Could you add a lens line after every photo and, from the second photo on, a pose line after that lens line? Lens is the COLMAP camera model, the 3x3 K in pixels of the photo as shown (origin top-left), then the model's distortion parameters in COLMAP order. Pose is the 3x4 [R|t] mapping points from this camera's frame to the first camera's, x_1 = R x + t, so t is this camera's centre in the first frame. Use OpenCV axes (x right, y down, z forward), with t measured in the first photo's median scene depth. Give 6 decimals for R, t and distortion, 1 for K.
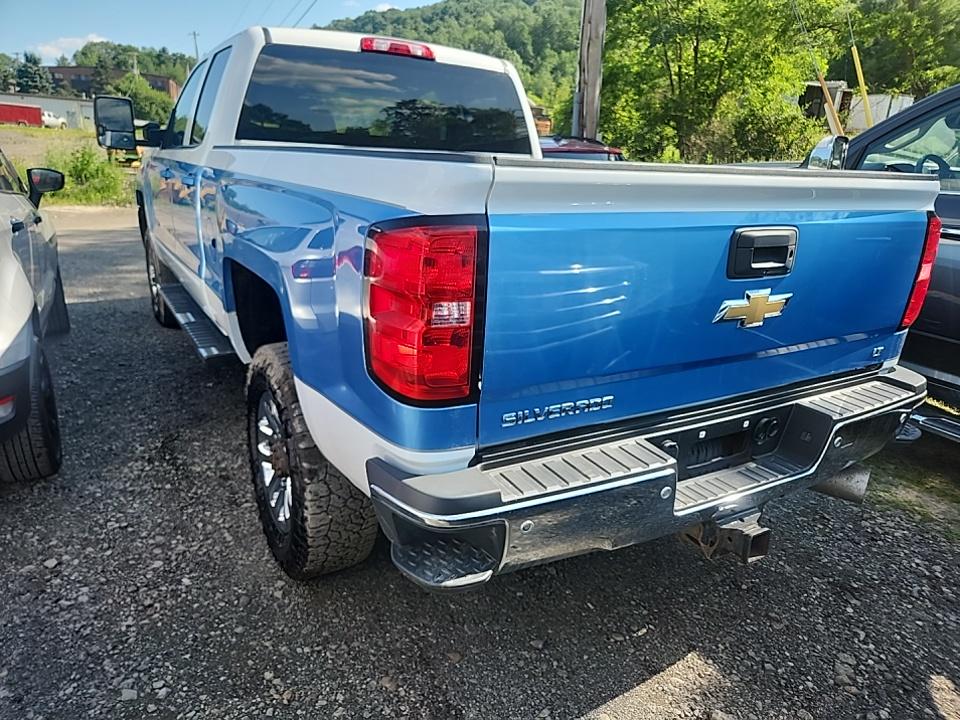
lens RADIAL K [[656.0, 0, 487.1], [0, 656.0, 369.3], [0, 0, 1]] dist [0.064427, -0.049490]
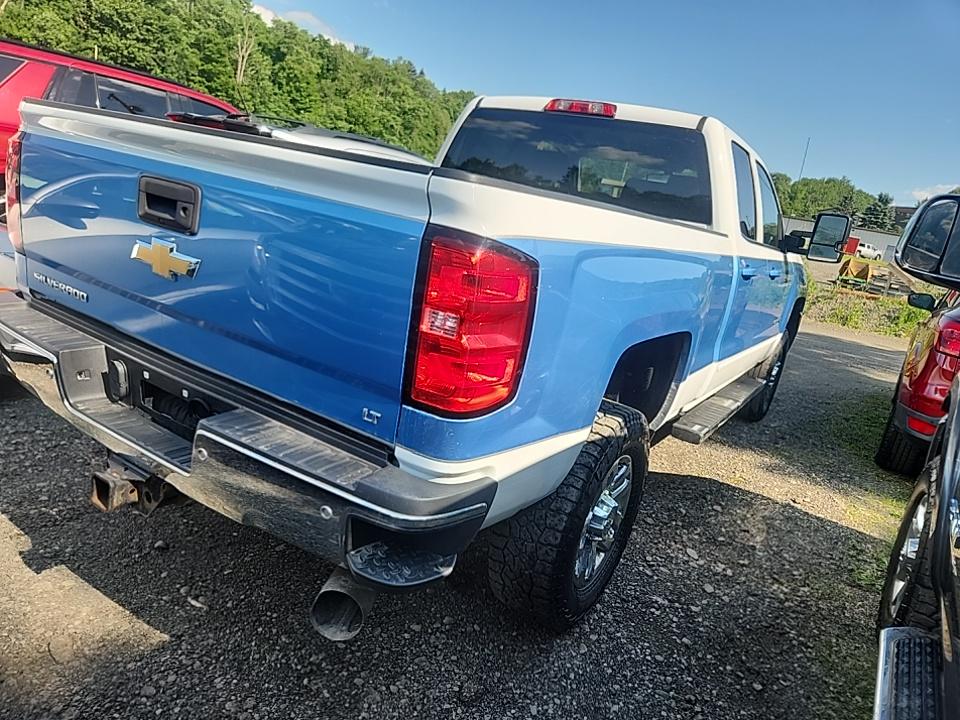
lens RADIAL K [[656.0, 0, 476.7], [0, 656.0, 360.3], [0, 0, 1]] dist [0.064427, -0.049490]
pose [[0.442701, 0.249809, -0.861168, 1.151127], [-0.416828, 0.907663, 0.049017, -0.151498], [0.793896, 0.337259, 0.505951, 0.690668]]
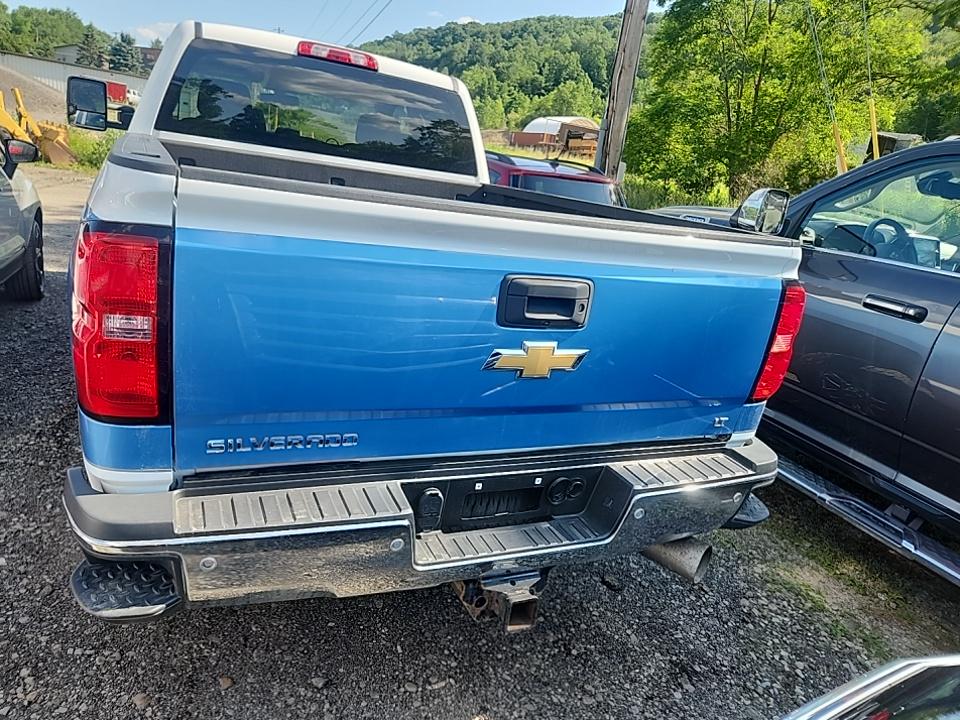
lens RADIAL K [[656.0, 0, 476.3], [0, 656.0, 366.6], [0, 0, 1]] dist [0.064427, -0.049490]
pose [[0.989590, 0.123962, -0.073104, 0.291352], [-0.125603, 0.991912, -0.018285, -0.041549], [0.070246, 0.027277, 0.997157, 0.049384]]
